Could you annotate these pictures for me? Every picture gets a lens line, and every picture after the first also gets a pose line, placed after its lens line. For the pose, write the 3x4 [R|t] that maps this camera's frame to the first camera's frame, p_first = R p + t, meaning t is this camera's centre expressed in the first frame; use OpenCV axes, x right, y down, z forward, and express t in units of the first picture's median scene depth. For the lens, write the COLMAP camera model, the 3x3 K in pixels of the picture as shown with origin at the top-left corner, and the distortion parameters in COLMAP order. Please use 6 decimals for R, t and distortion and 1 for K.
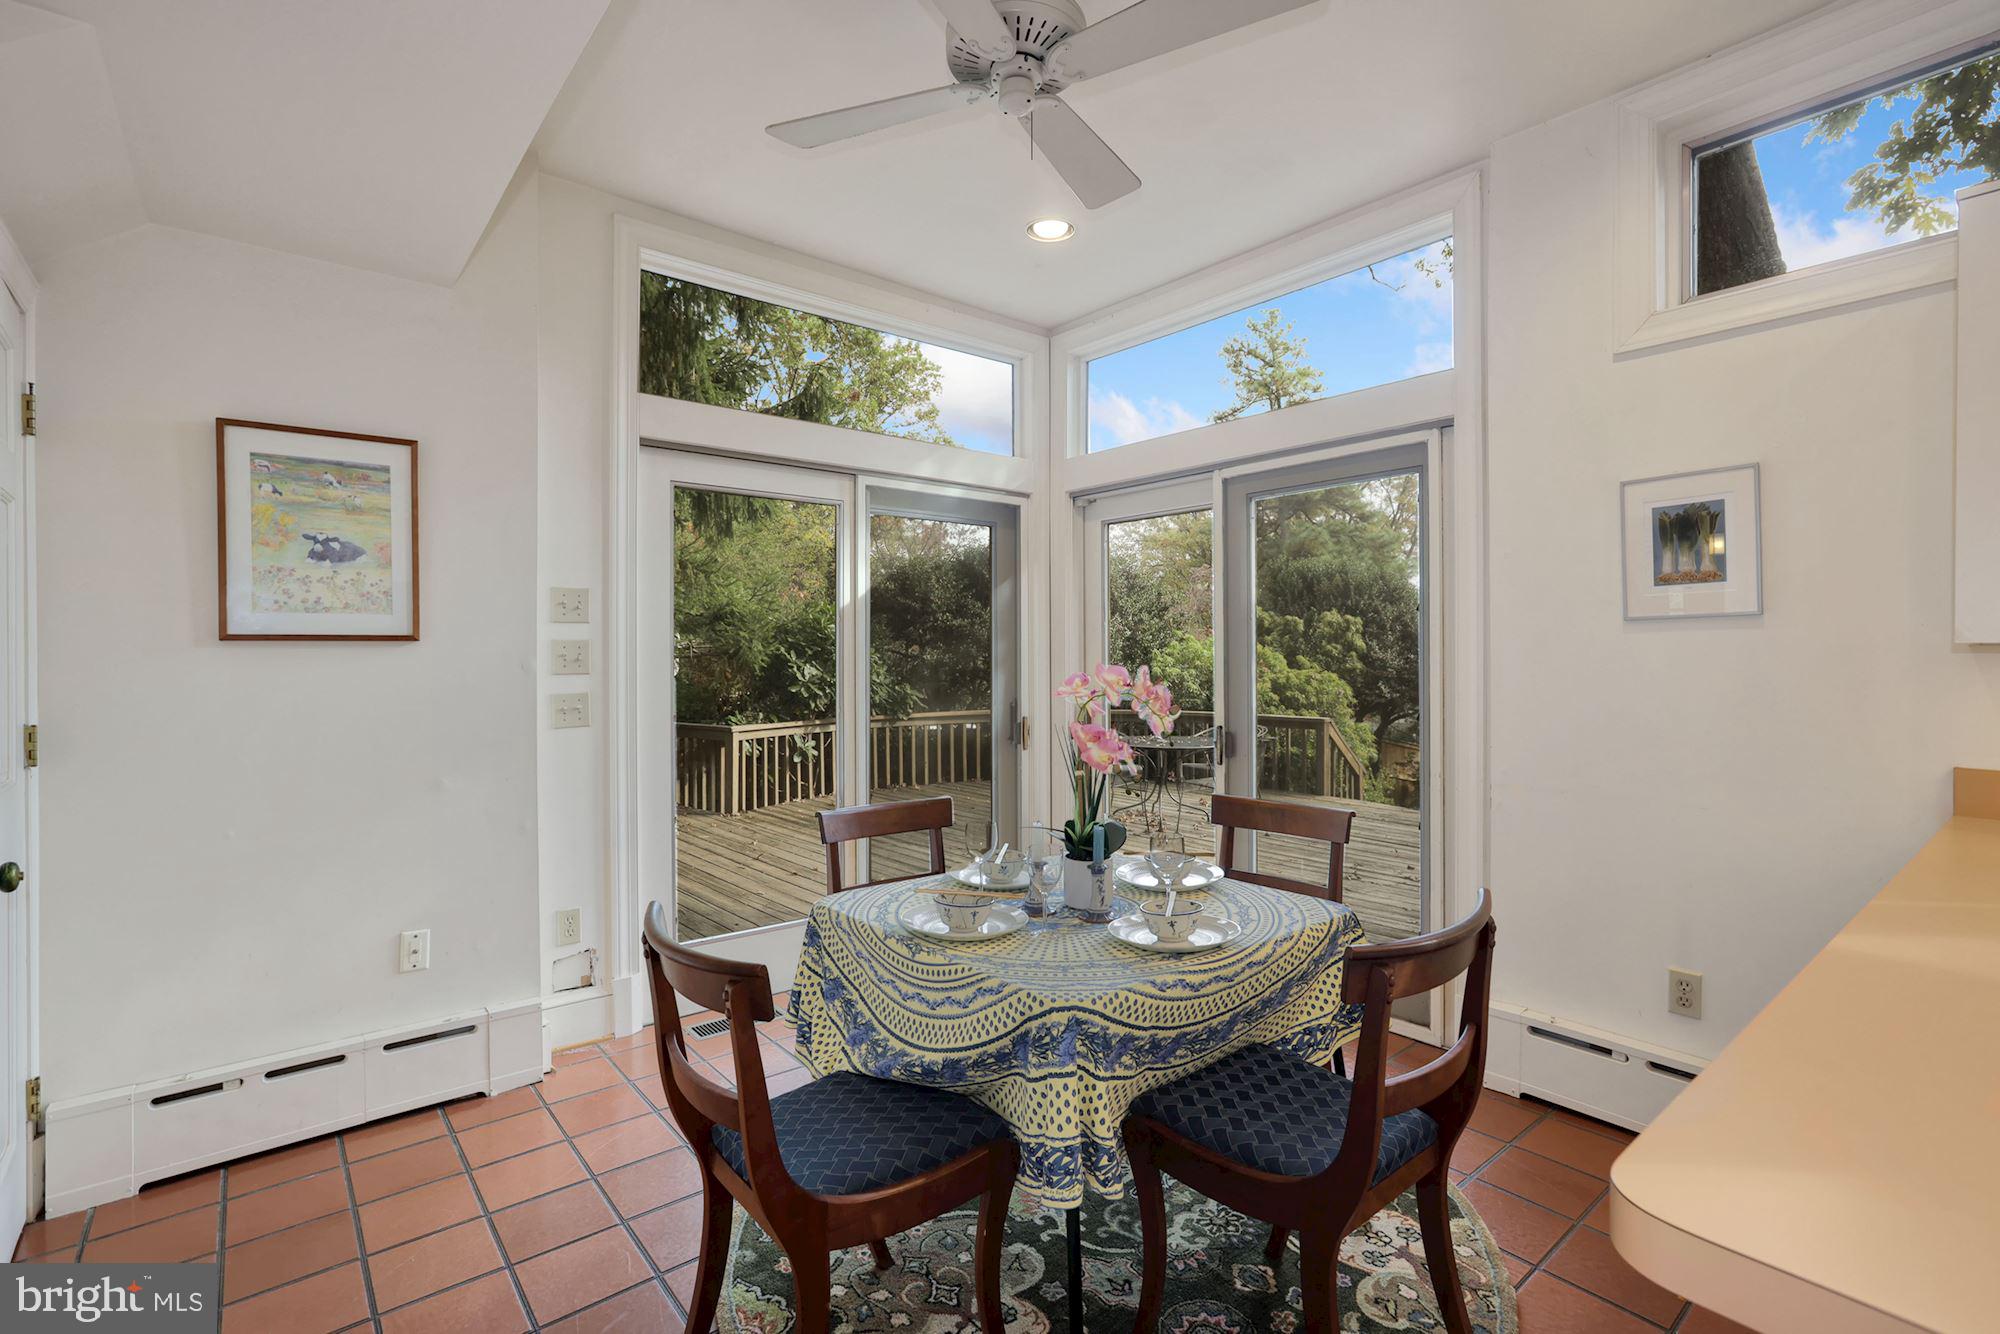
lens RADIAL K [[938.9, 0, 1005.7], [0, 938.9, 662.1], [0, 0, 1]] dist [-0.058275, 0.019472]
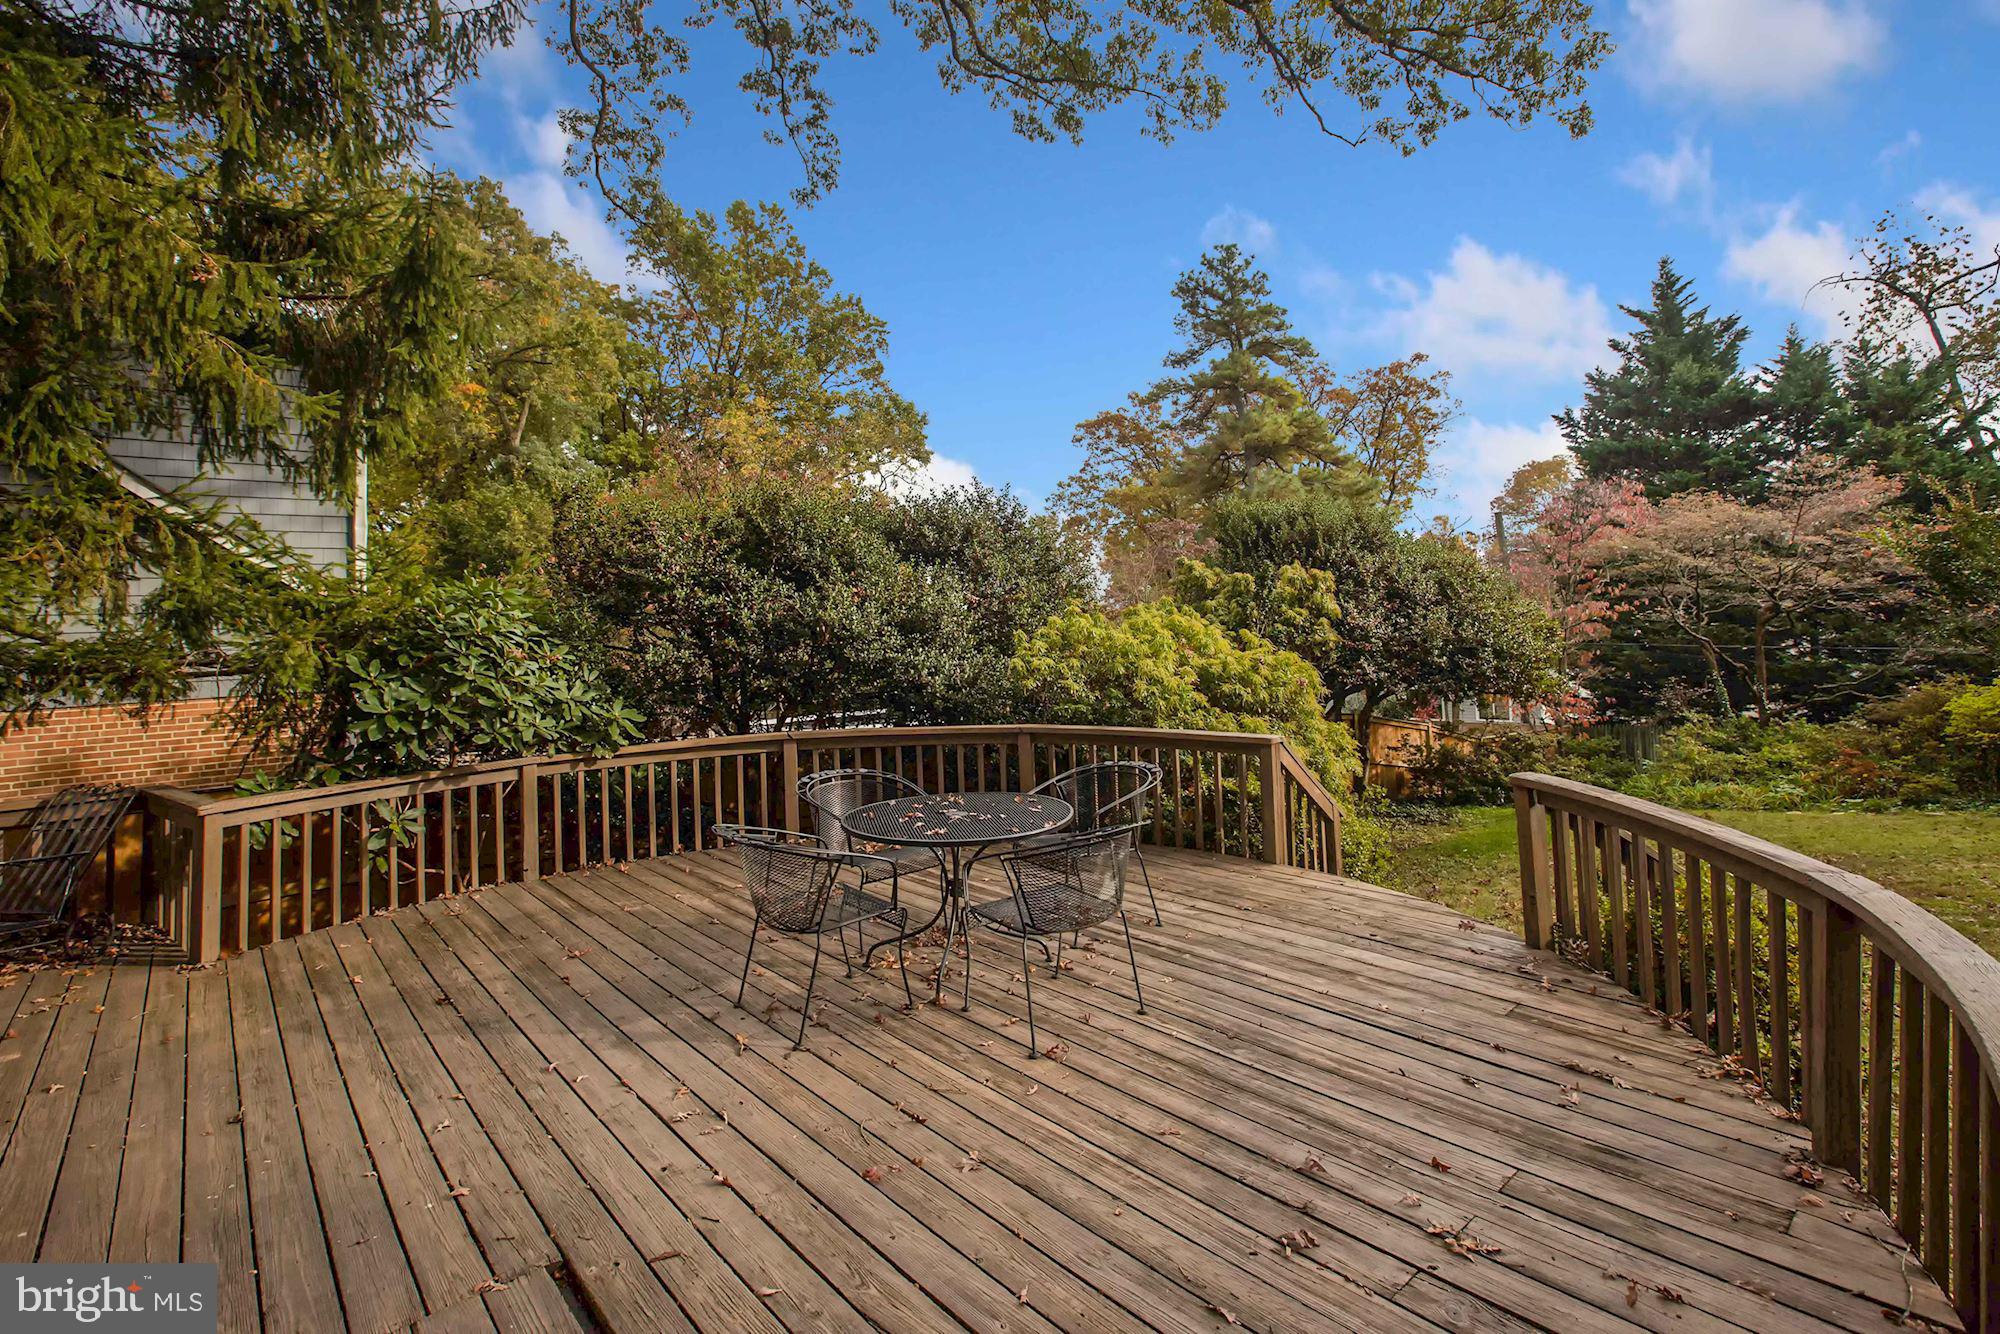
lens RADIAL K [[954.2, 0, 997.7], [0, 954.2, 579.5], [0, 0, 1]] dist [-0.059739, 0.000115]
pose [[0.999293, -0.034842, 0.014108, 0.099498], [0.035530, 0.998020, -0.051902, -0.011274], [-0.012271, 0.052366, 0.998553, 0.237035]]
